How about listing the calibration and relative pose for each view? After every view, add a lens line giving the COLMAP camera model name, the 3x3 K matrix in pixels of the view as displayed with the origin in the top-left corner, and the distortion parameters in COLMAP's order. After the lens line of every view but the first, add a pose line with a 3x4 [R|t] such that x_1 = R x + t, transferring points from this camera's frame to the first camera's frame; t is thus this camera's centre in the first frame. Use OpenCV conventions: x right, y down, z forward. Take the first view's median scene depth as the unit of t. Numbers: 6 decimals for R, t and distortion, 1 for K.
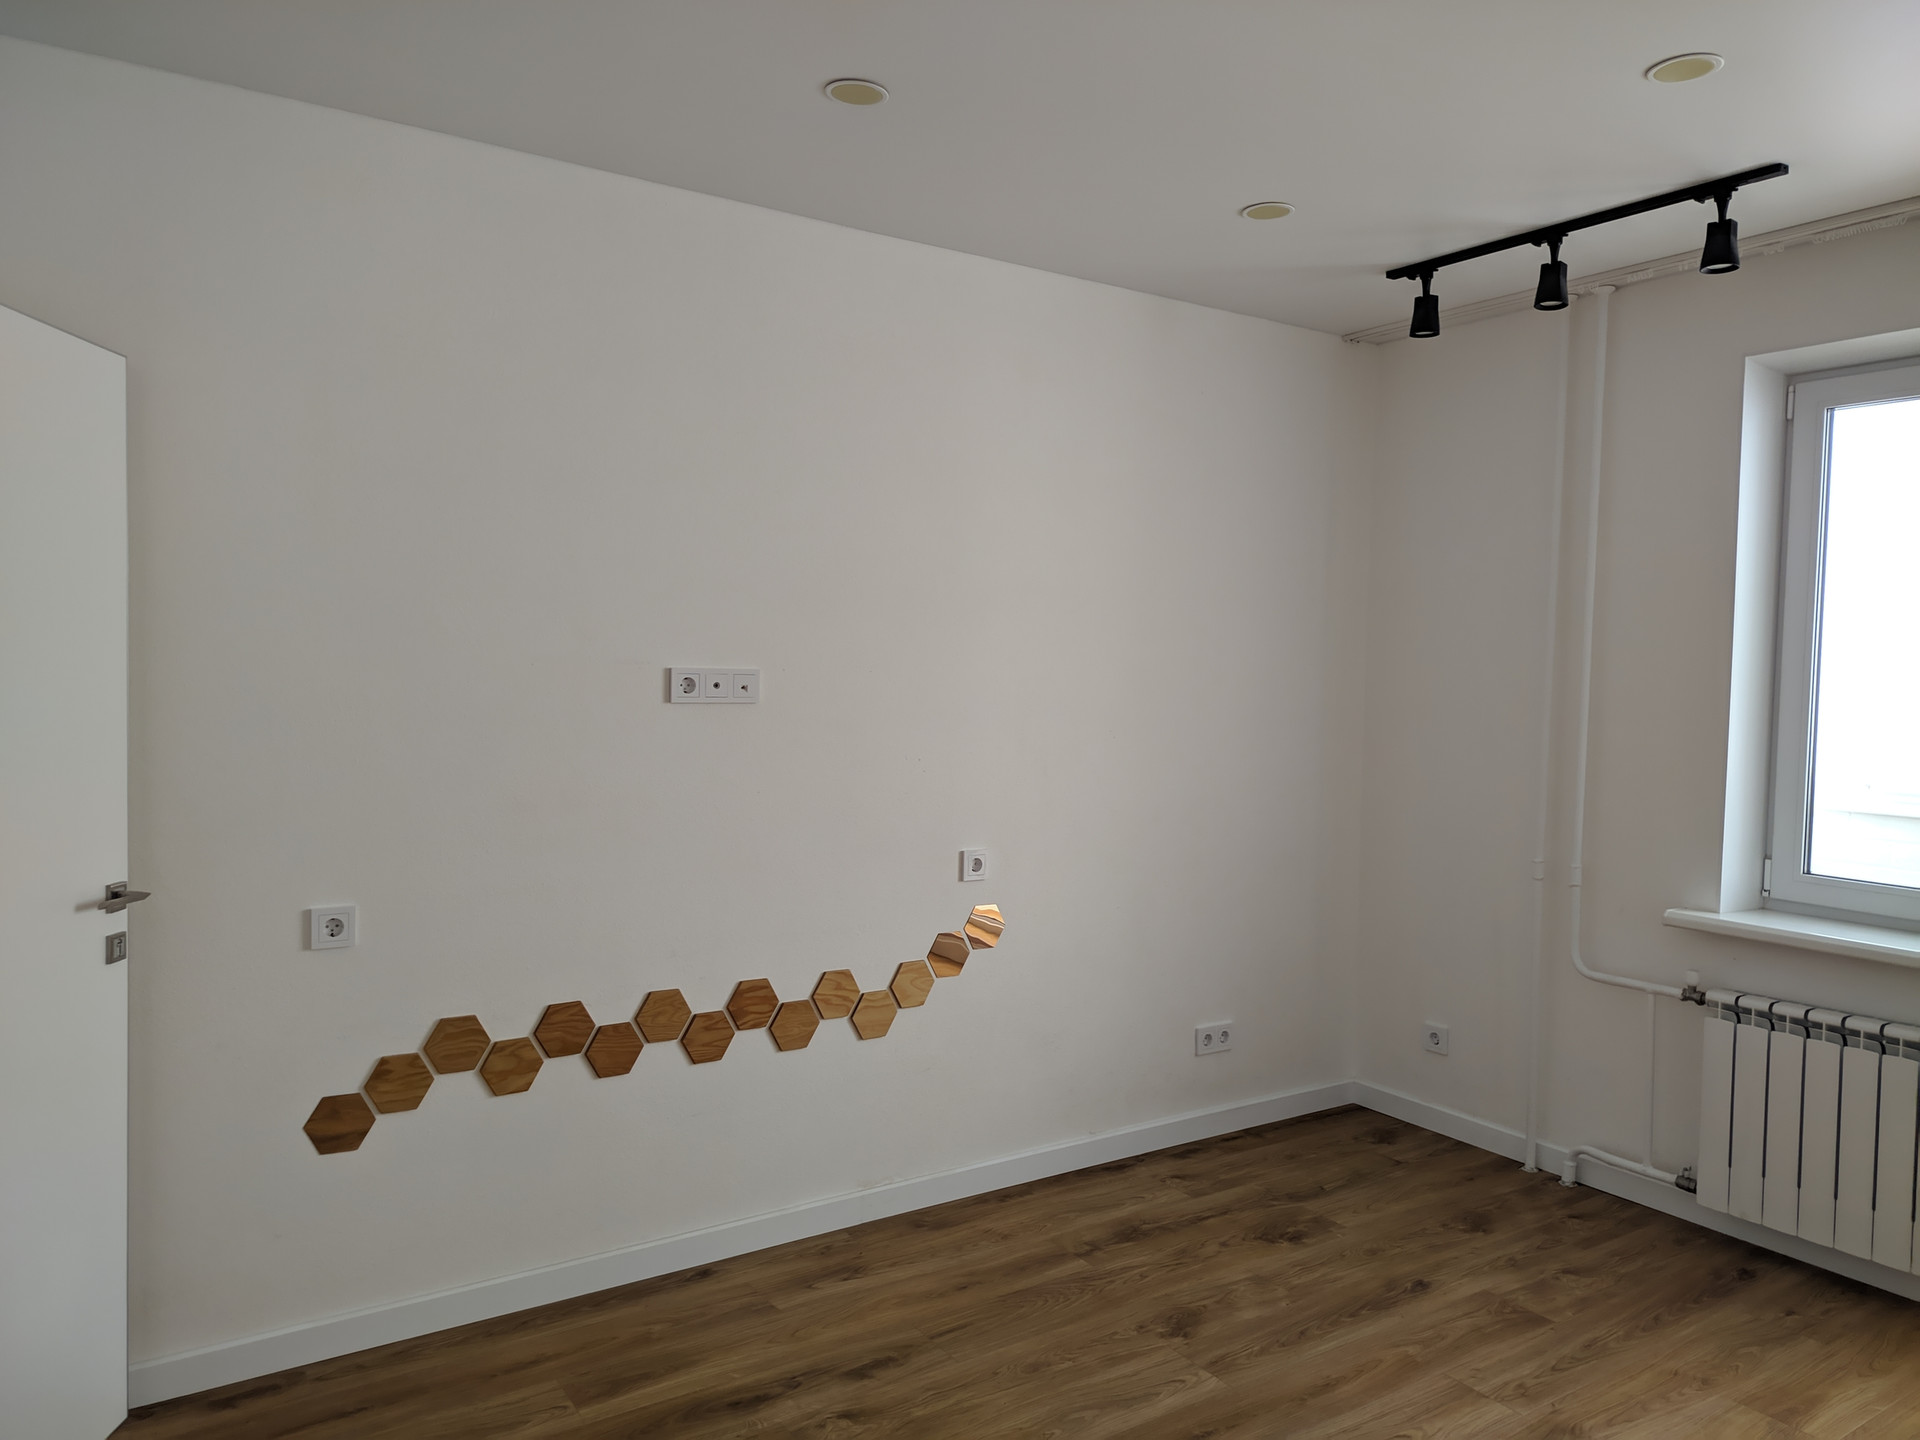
lens RADIAL K [[1349.9, 0, 955.6], [0, 1349.9, 726.2], [0, 0, 1]] dist [0.034294, -0.028548]
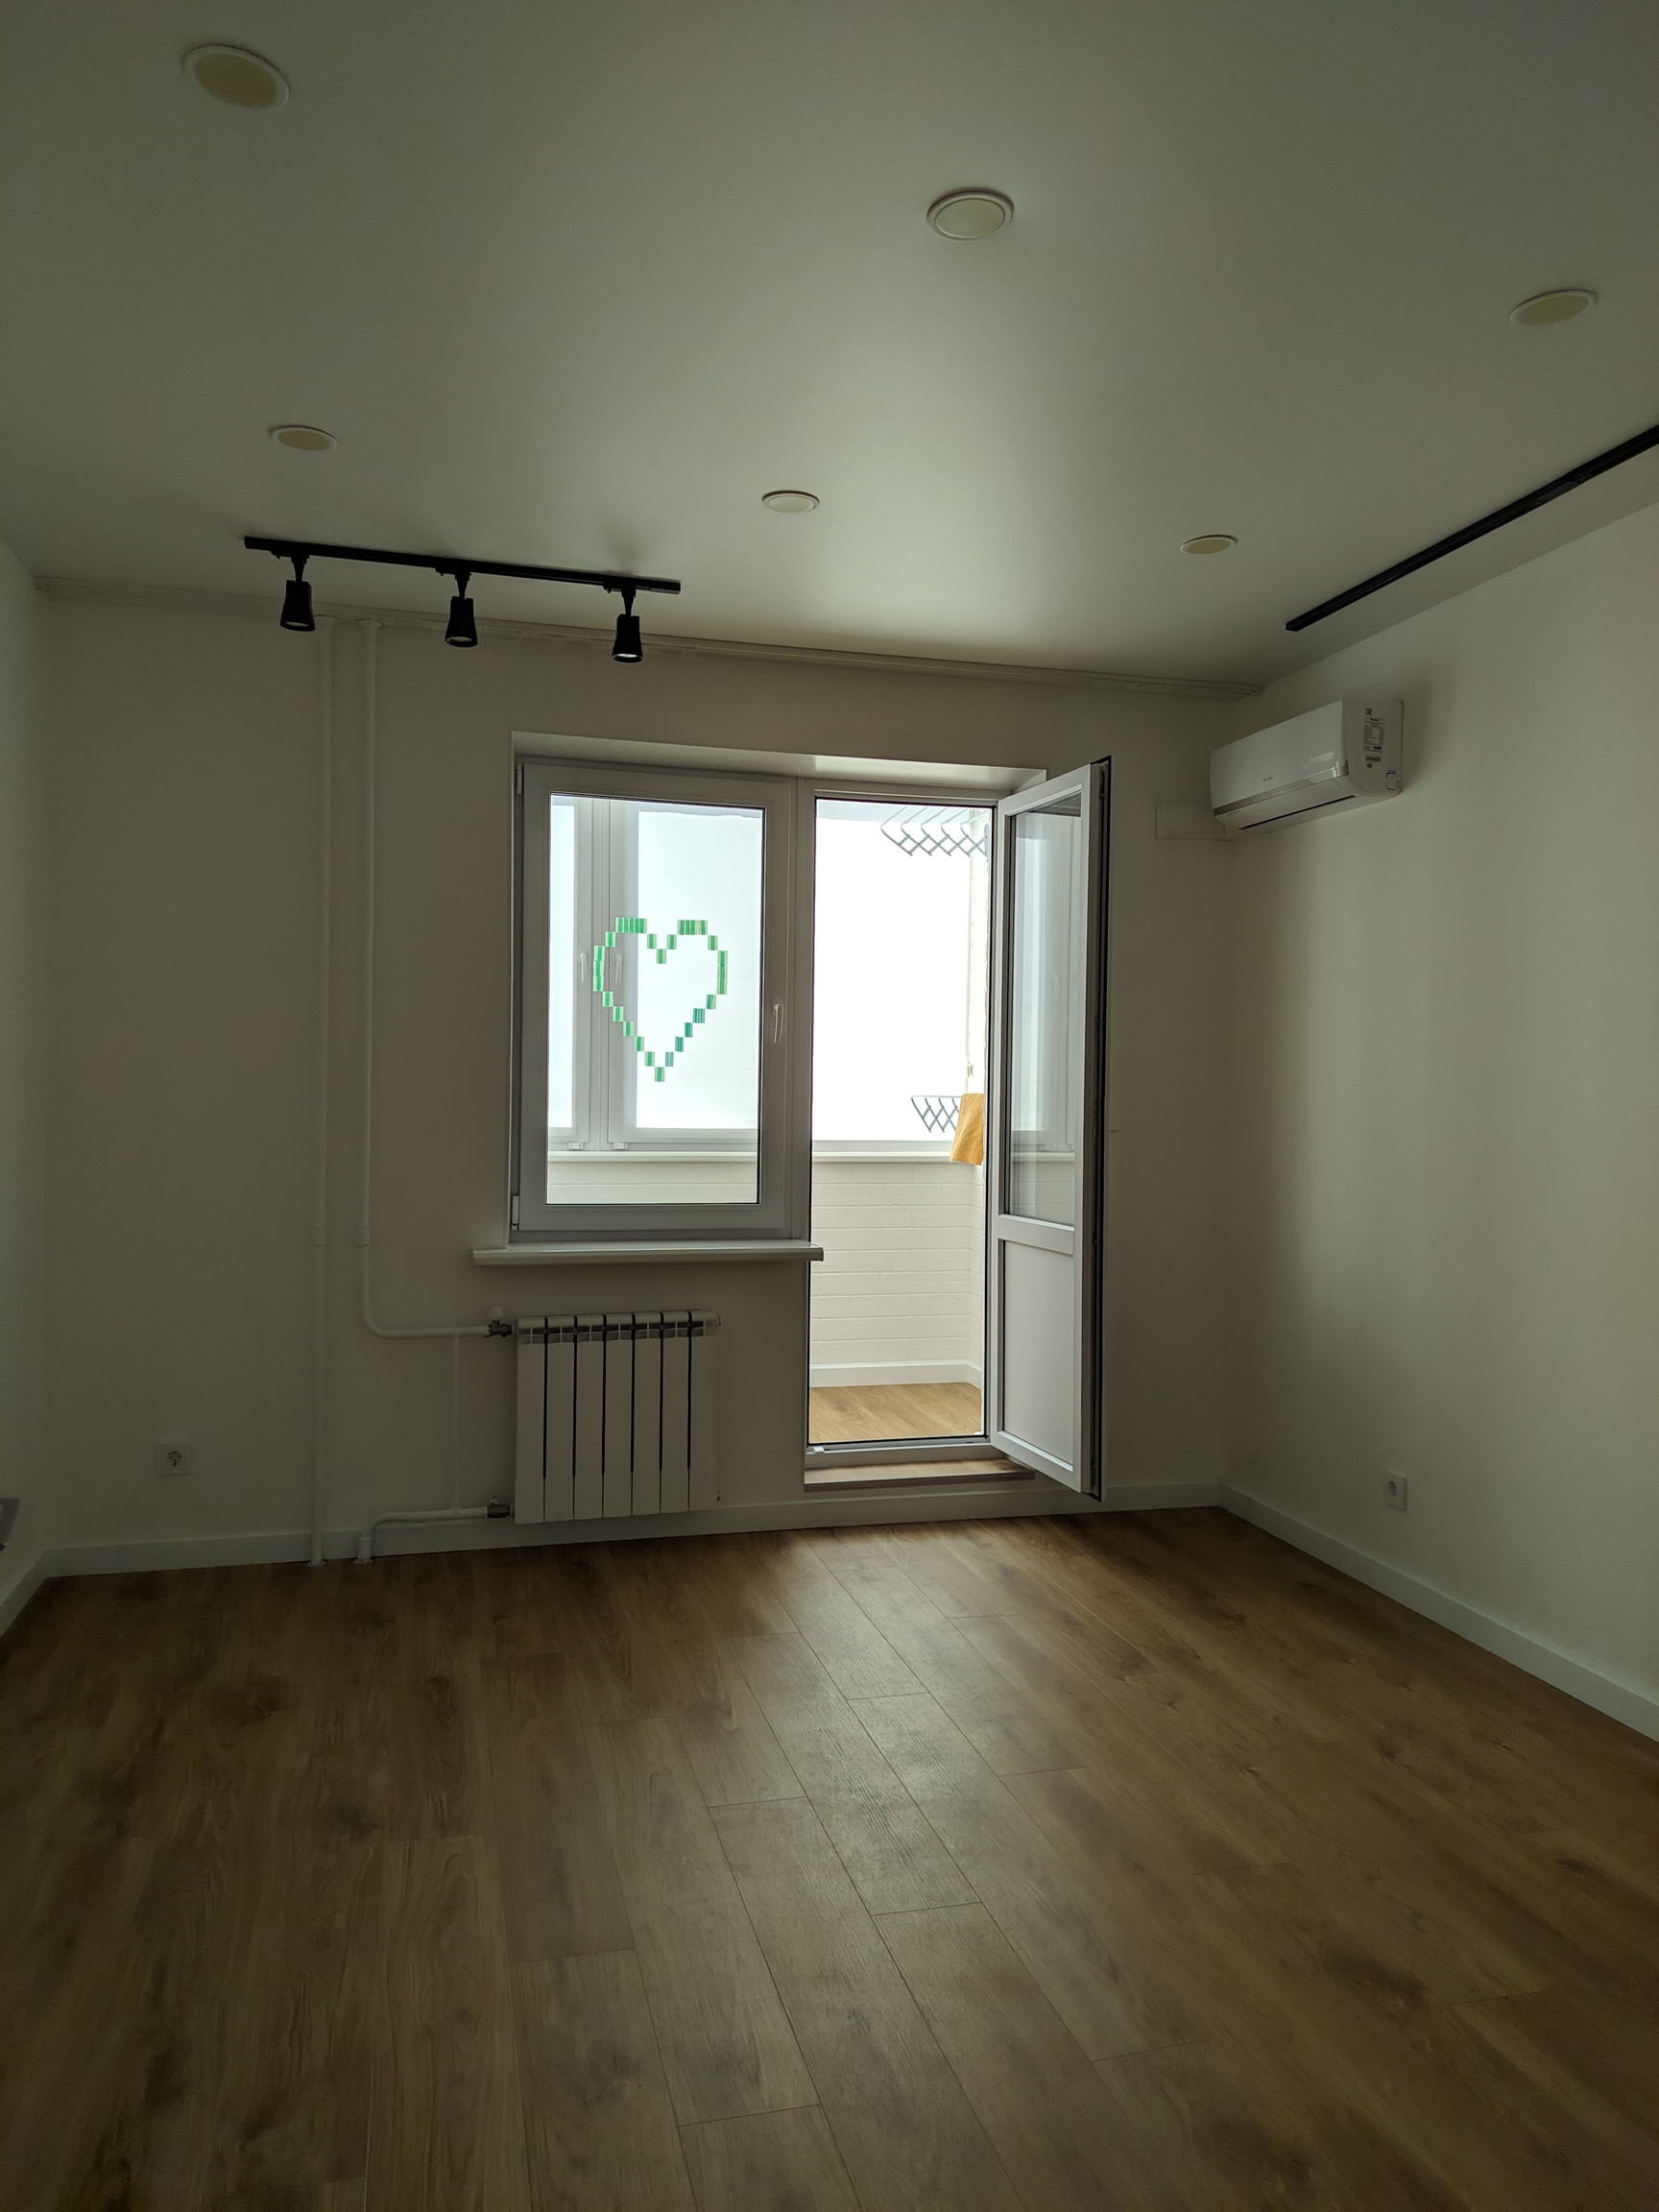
lens RADIAL K [[1548.1, 0, 827.6], [0, 1548.1, 1110.5], [0, 0, 1]] dist [0.058387, -0.063657]
pose [[0.327696, -0.029143, 0.944334, -0.503200], [0.035859, 0.999188, 0.018392, 0.015779], [-0.944103, 0.027836, 0.328474, 0.361037]]
